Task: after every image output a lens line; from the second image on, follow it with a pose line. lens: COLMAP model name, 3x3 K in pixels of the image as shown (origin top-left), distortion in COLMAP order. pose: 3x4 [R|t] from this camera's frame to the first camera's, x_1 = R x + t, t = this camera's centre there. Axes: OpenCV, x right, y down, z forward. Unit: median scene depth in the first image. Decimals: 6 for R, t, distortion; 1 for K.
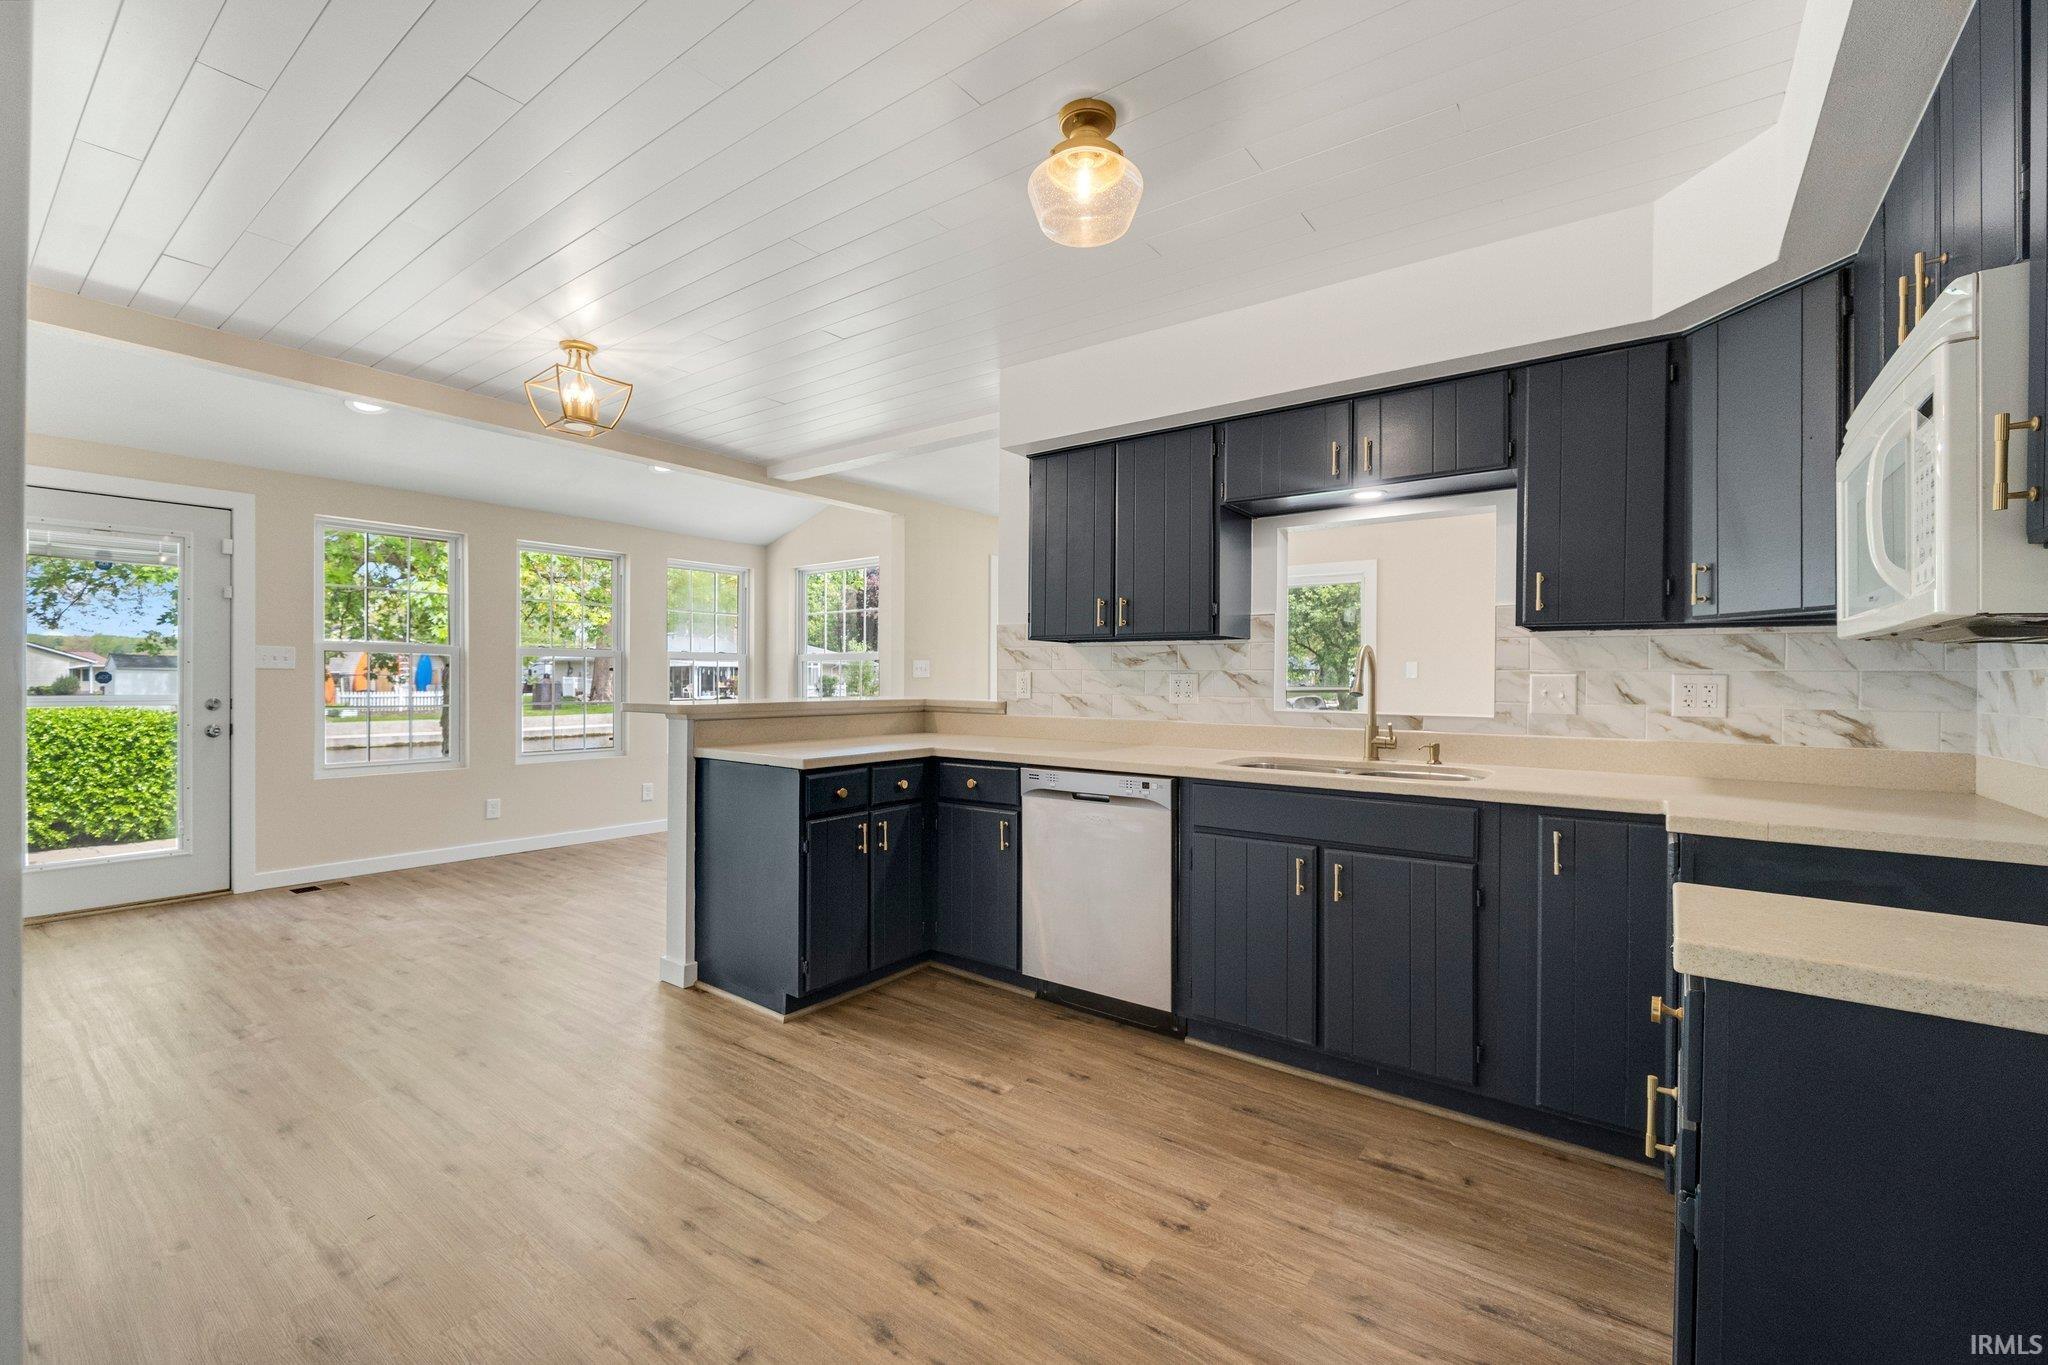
lens RADIAL K [[858.7, 0, 1024.0], [0, 858.7, 682.5], [0, 0, 1]] dist [-0.008850, -0.000294]
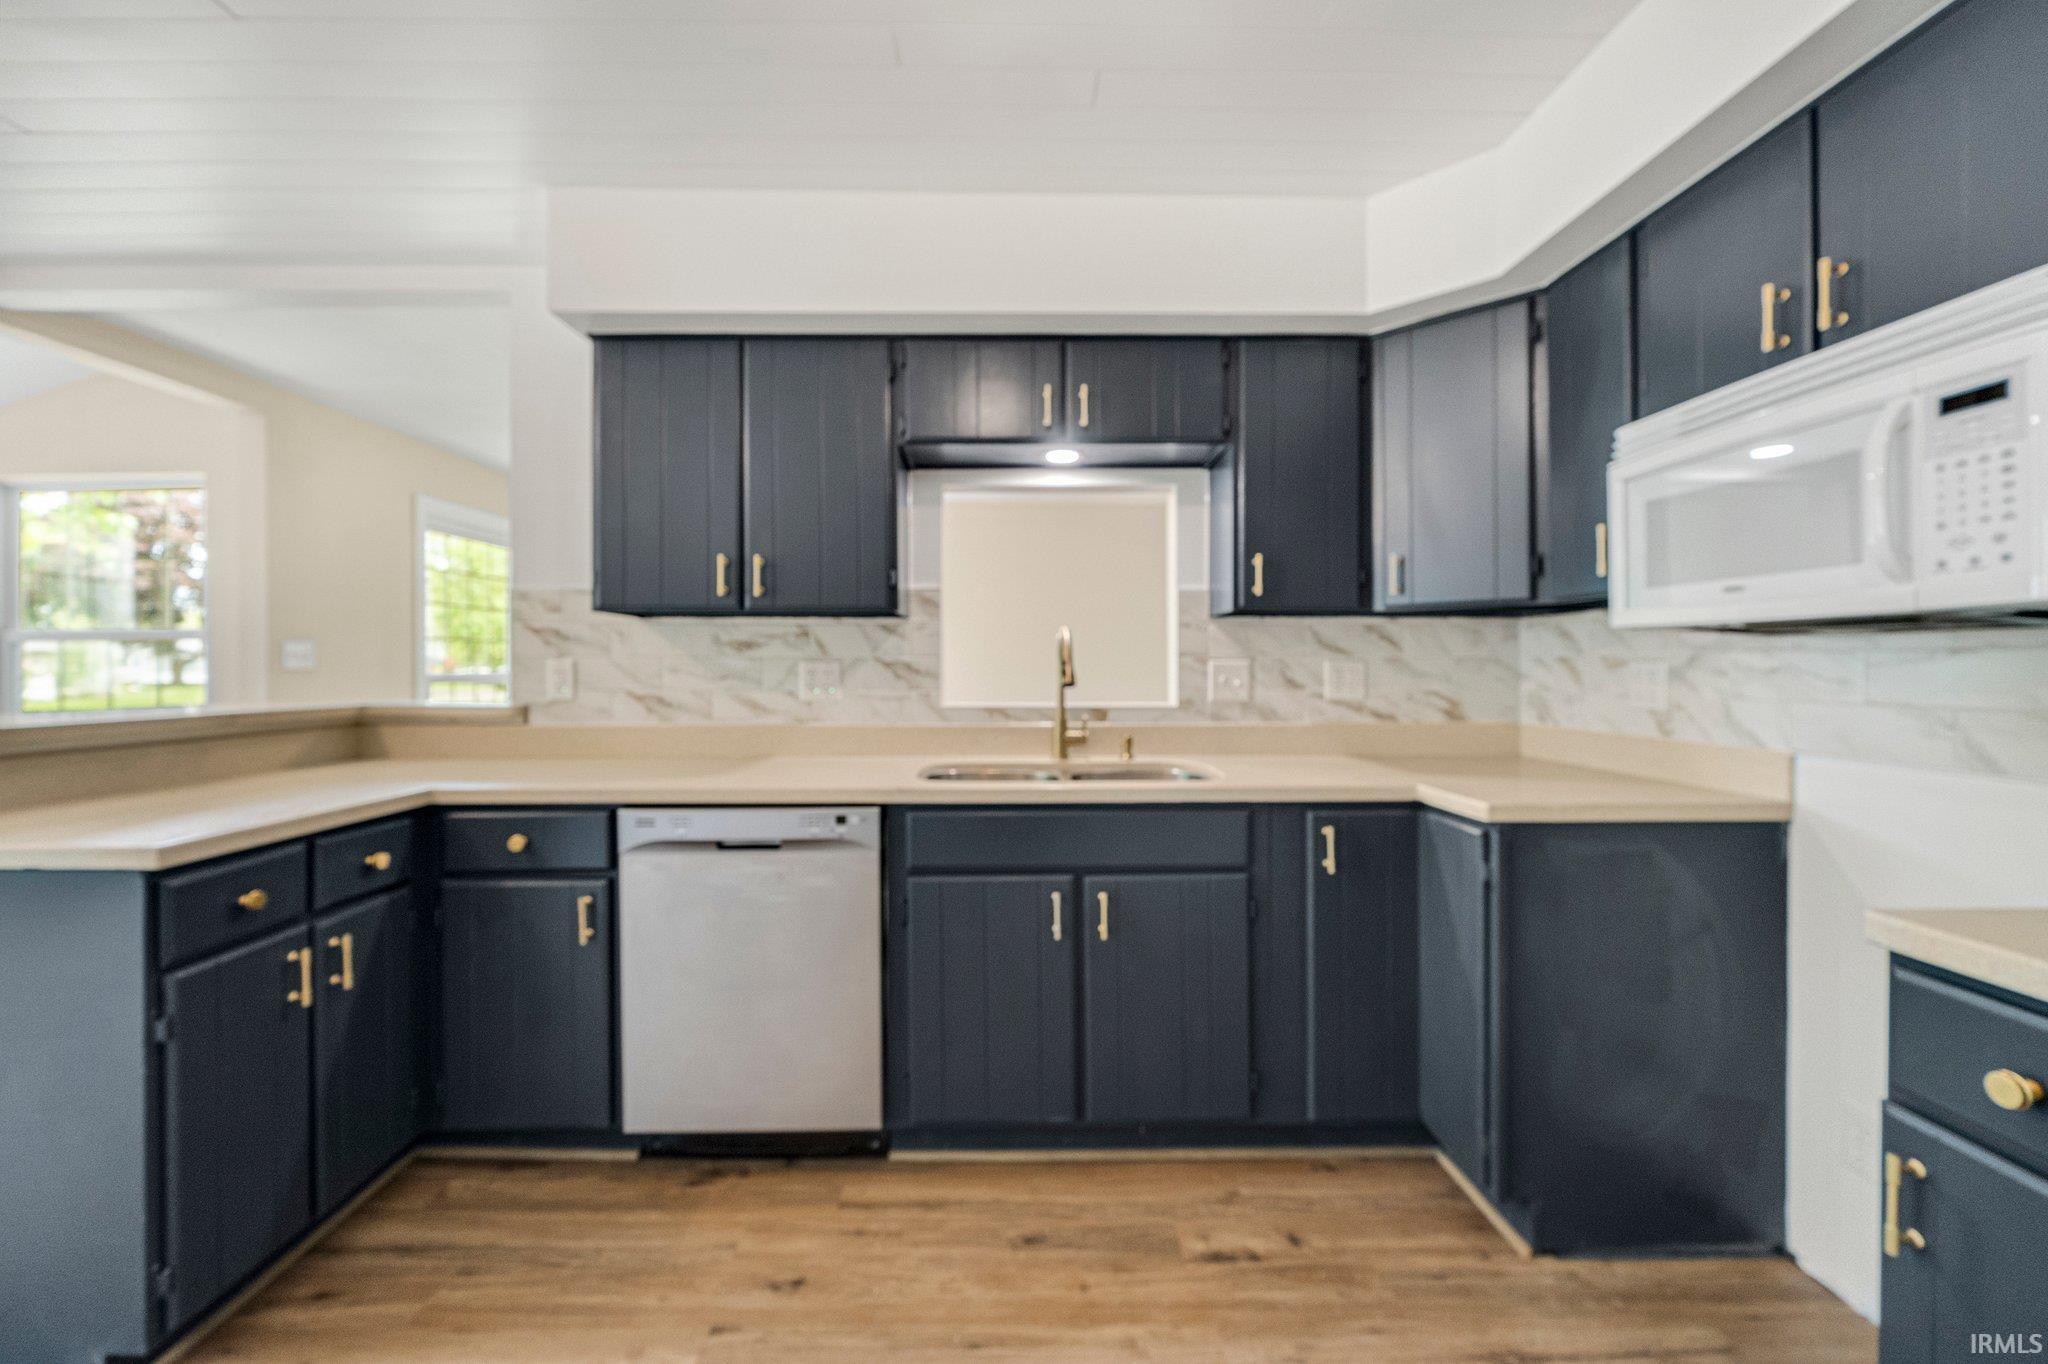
lens RADIAL K [[847.7, 0, 1020.7], [0, 847.7, 665.1], [0, 0, 1]] dist [-0.006149, -0.000296]
pose [[0.792623, -0.007923, 0.609661, -0.160836], [0.010243, 0.999947, -0.000321, -0.006022], [-0.609626, 0.006499, 0.792662, 0.340742]]
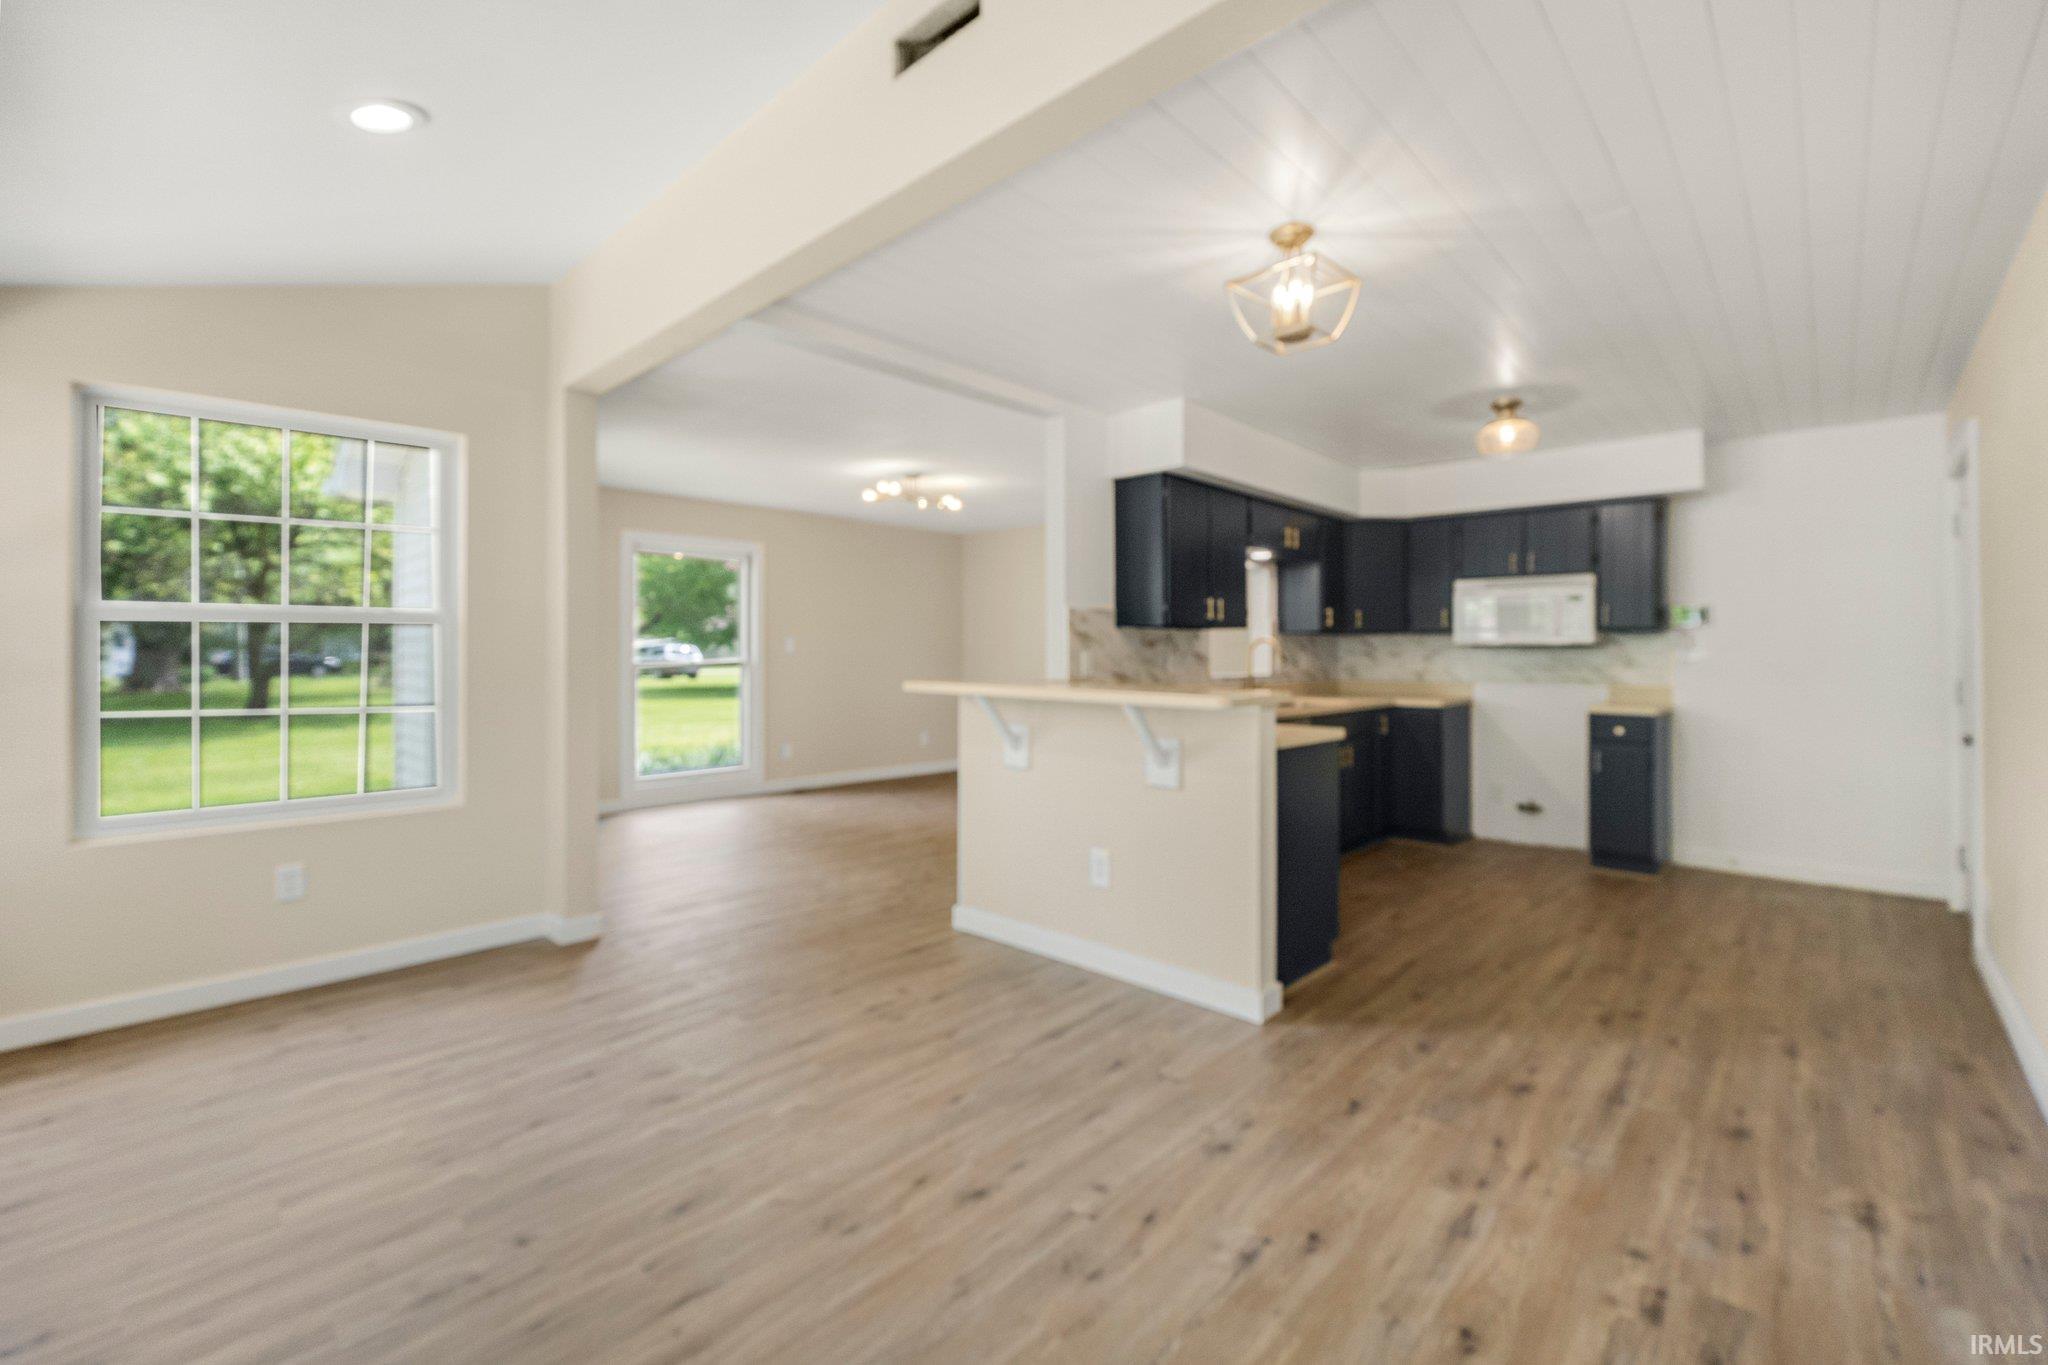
lens RADIAL K [[860.2, 0, 1022.2], [0, 860.2, 639.2], [0, 0, 1]] dist [-0.003961, -0.000176]
pose [[0.115011, 0.006290, 0.993344, -1.473918], [0.004602, 0.999966, -0.006864, -0.029074], [-0.993354, 0.005361, 0.114978, 1.292521]]
